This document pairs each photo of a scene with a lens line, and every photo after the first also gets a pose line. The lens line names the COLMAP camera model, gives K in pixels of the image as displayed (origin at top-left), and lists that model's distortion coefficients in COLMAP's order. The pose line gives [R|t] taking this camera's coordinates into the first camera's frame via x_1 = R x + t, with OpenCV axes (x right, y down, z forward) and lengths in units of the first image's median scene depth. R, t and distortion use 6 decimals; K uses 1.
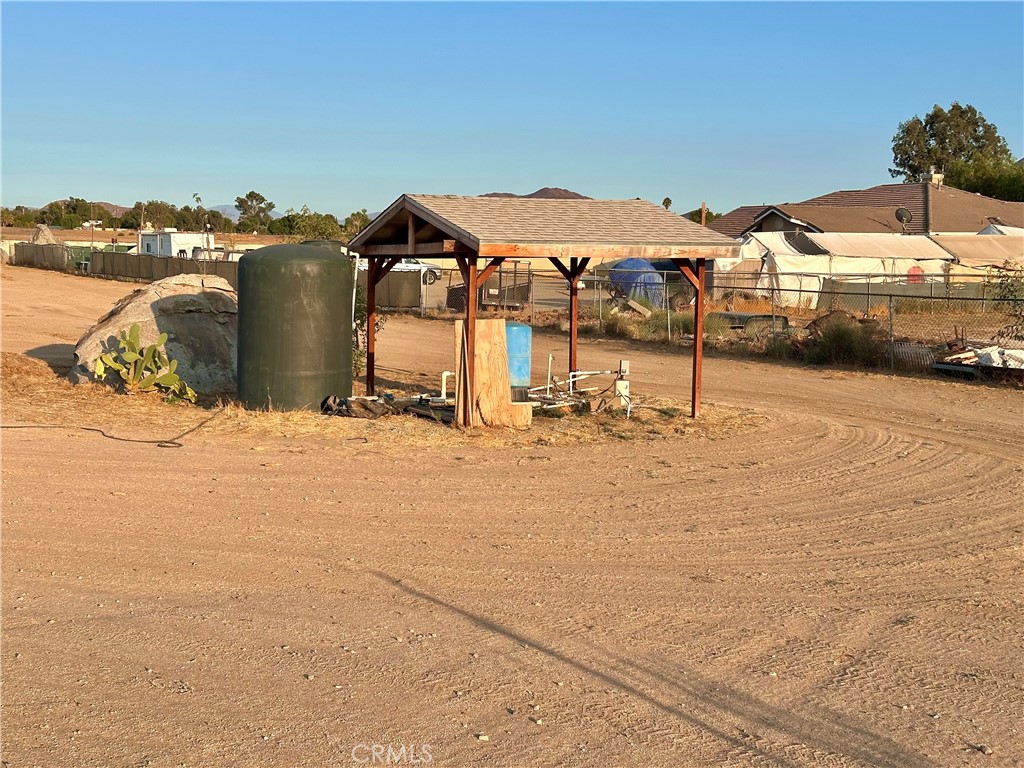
lens RADIAL K [[1439.7, 0, 521.9], [0, 1439.7, 381.3], [0, 0, 1]] dist [0.149716, 0.000000]
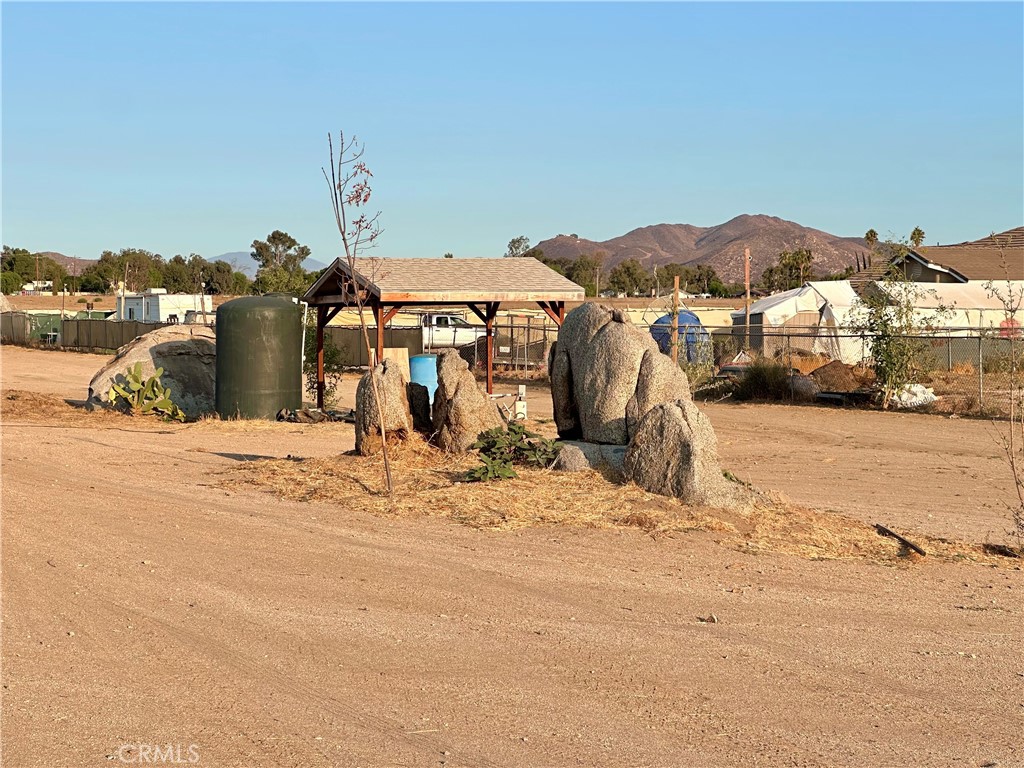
lens RADIAL K [[2325.0, 0, 515.1], [0, 2325.0, 381.0], [0, 0, 1]] dist [0.182113, 0.000000]
pose [[0.996496, -0.012399, -0.082718, 0.109268], [0.007172, 0.997975, -0.063199, 0.051500], [0.083334, 0.062384, 0.994567, -0.474042]]
